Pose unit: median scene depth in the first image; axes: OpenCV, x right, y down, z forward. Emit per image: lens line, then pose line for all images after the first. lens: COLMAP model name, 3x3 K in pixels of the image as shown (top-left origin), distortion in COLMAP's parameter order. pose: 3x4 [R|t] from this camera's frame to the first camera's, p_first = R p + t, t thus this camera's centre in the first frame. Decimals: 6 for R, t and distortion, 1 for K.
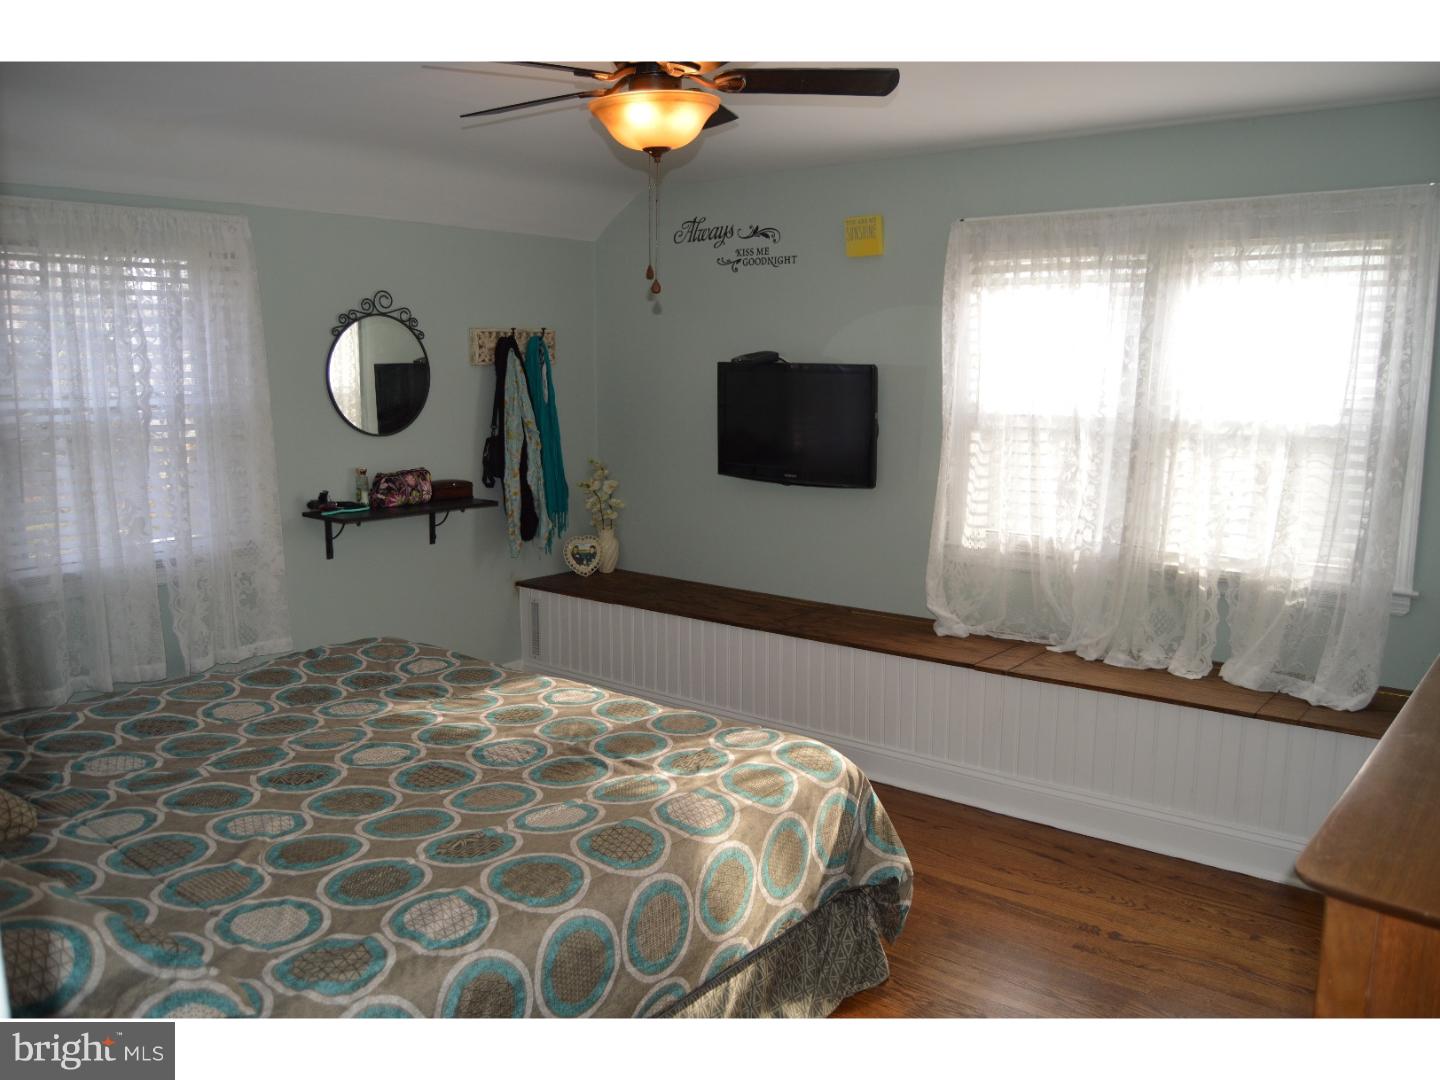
lens RADIAL K [[1144.5, 0, 713.5], [0, 1144.5, 542.0], [0, 0, 1]] dist [-0.058471, -0.000241]
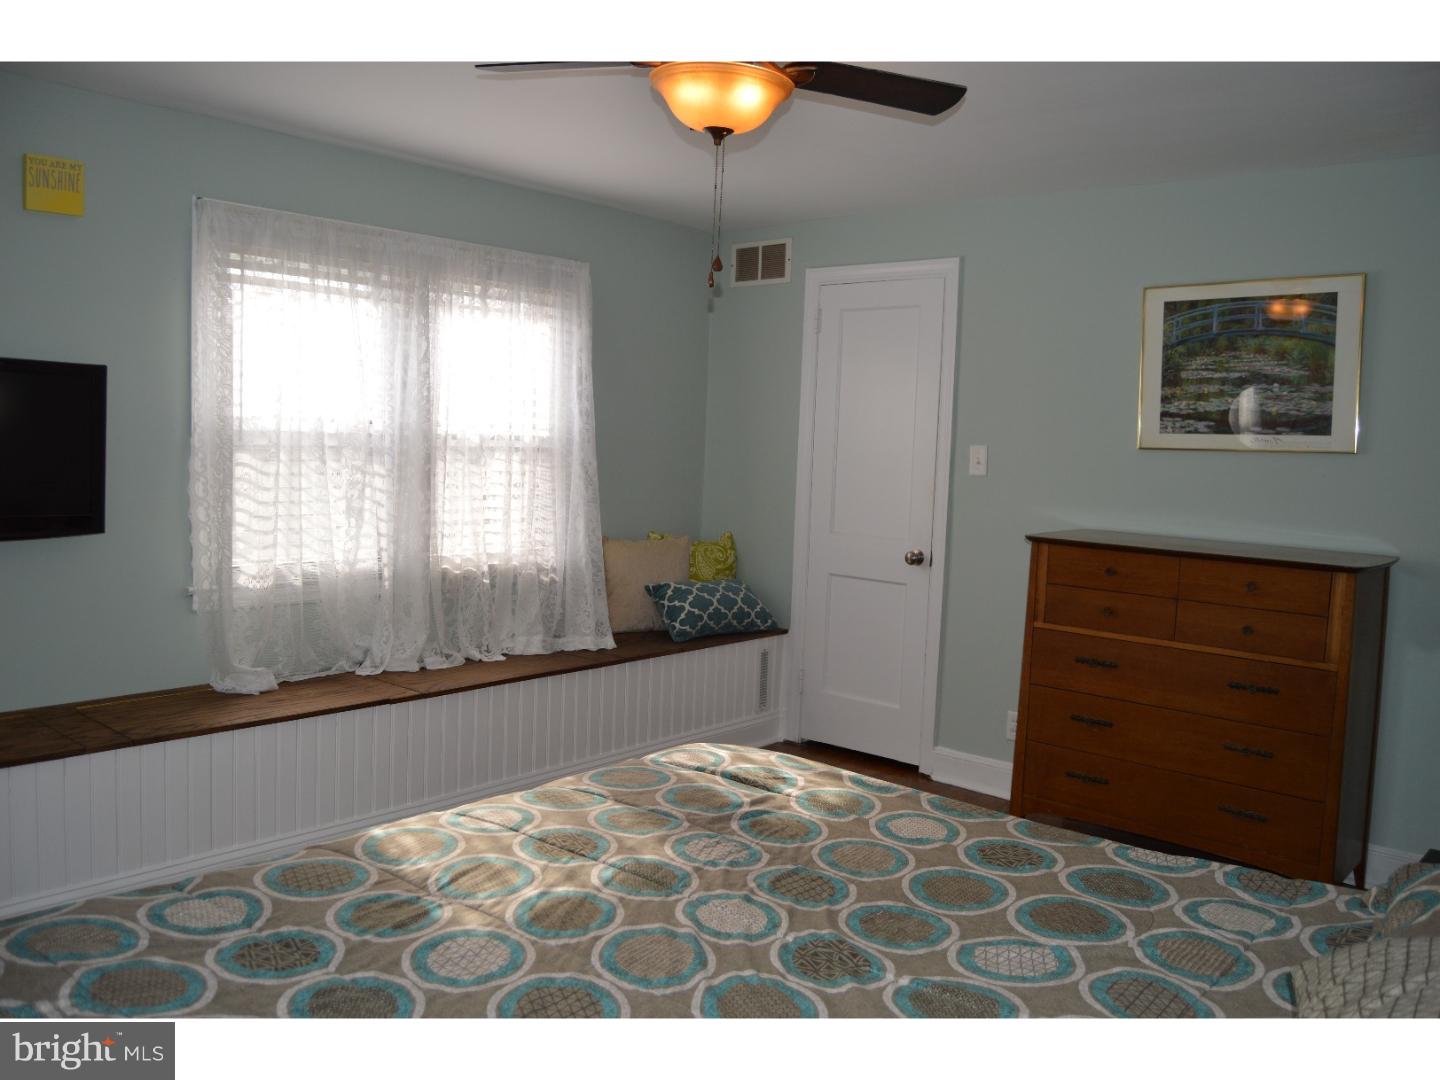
lens RADIAL K [[1144.5, 0, 713.7], [0, 1144.5, 537.2], [0, 0, 1]] dist [-0.058471, -0.000241]
pose [[0.037864, -0.084262, 0.995724, -0.768673], [0.123499, 0.989194, 0.079013, -0.071475], [-0.991622, 0.119979, 0.047861, 0.777421]]
